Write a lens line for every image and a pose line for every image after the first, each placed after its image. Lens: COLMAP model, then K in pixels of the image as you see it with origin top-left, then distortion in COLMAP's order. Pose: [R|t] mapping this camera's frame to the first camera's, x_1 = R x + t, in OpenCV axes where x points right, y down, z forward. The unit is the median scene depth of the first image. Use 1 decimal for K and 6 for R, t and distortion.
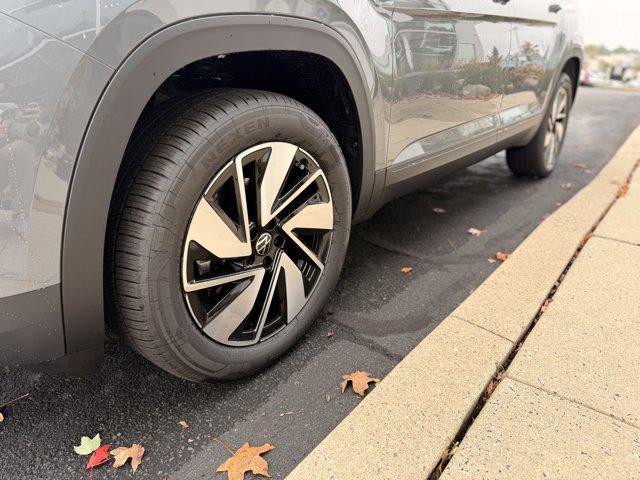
lens RADIAL K [[455.2, 0, 320.0], [0, 455.2, 240.0], [0, 0, 1]] dist [0.007961, -0.003999]
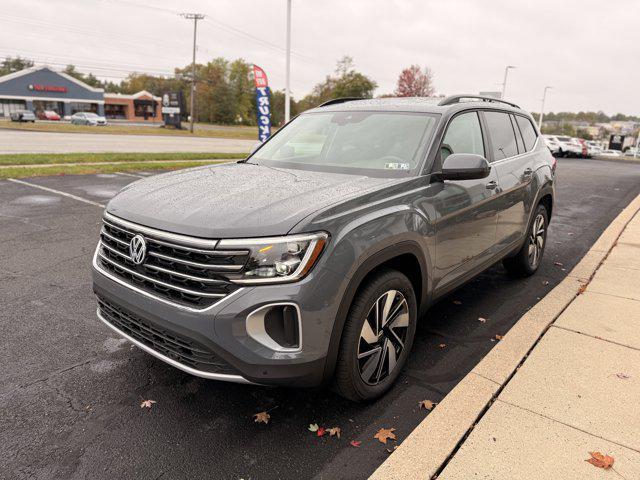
lens RADIAL K [[471.3, 0, 319.2], [0, 471.3, 227.4], [0, 0, 1]] dist [0.008582, -0.004827]
pose [[0.999913, 0.007900, -0.010580, -0.279400], [-0.009386, 0.988824, -0.148795, -0.114620], [0.009287, 0.148881, 0.988812, -0.892310]]
